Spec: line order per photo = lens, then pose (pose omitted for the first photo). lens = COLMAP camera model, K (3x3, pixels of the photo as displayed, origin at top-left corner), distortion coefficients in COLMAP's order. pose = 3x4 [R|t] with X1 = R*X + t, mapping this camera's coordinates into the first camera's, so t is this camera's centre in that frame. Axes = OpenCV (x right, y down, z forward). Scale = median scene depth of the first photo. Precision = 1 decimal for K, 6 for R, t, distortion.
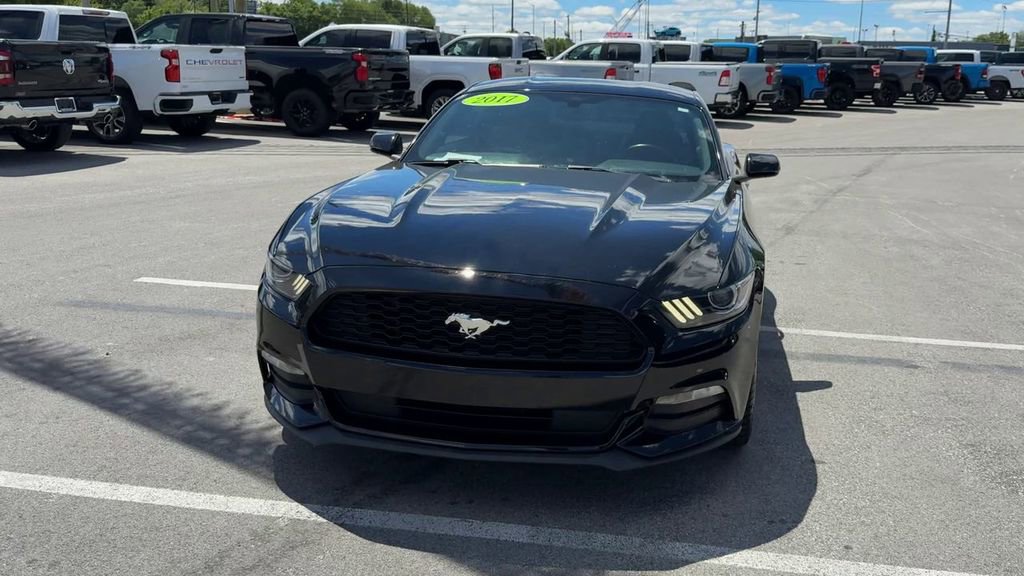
lens RADIAL K [[928.5, 0, 572.5], [0, 928.5, 284.4], [0, 0, 1]] dist [0.115196, -0.203379]
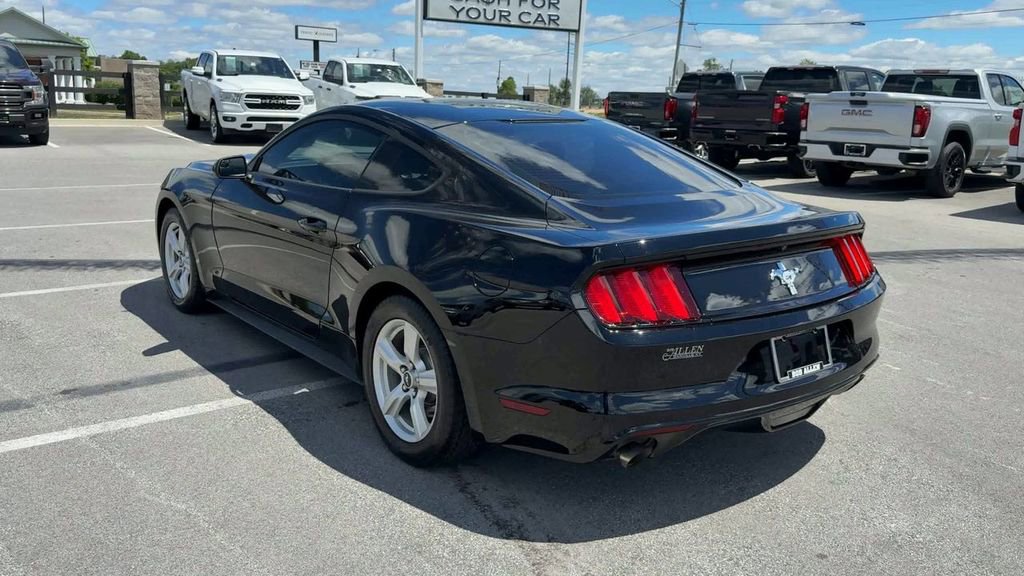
lens RADIAL K [[831.3, 0, 532.7], [0, 831.3, 291.9], [0, 0, 1]] dist [0.092304, -0.160535]
pose [[-0.665029, 0.114409, -0.738002, 0.644920], [-0.212403, 0.918410, 0.333778, -0.367600], [0.715975, 0.378726, -0.586469, 1.739896]]
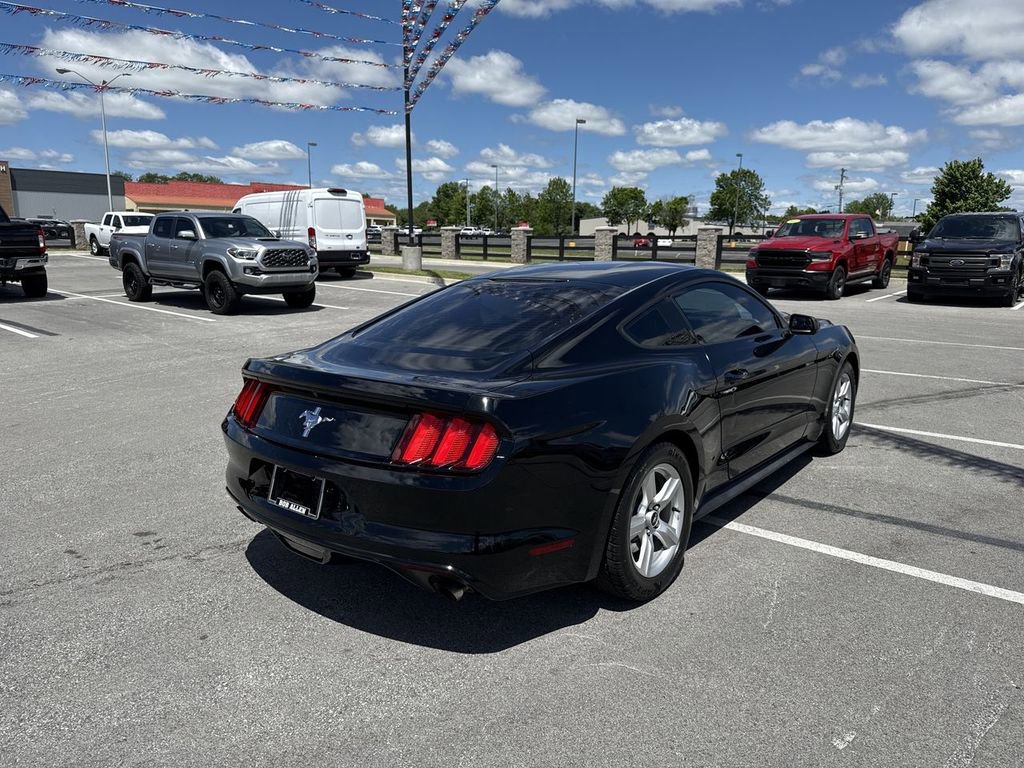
lens RADIAL K [[710.0, 0, 522.6], [0, 710.0, 415.3], [0, 0, 1]] dist [0.079200, -0.125917]
pose [[-0.873635, -0.146751, 0.463924, -0.323142], [0.072725, 0.903345, 0.422704, -0.442000], [-0.481116, 0.403028, -0.778522, 1.865853]]
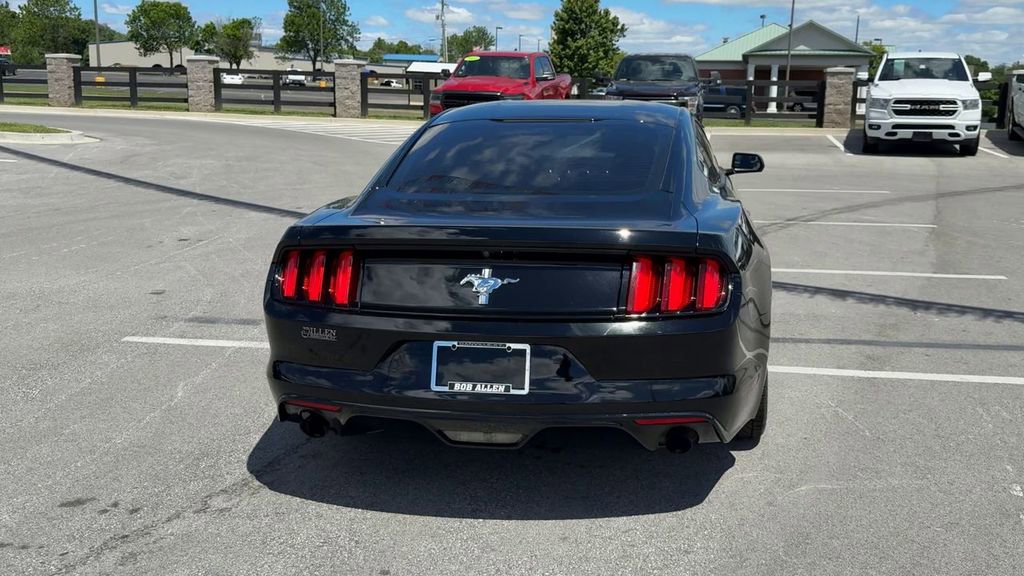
lens RADIAL K [[928.5, 0, 572.5], [0, 928.5, 284.4], [0, 0, 1]] dist [0.115196, -0.203379]
pose [[-0.998259, -0.034092, -0.048129, 0.049479], [-0.050776, 0.911925, 0.407203, -0.470789], [0.030007, 0.408938, -0.912069, 2.080317]]
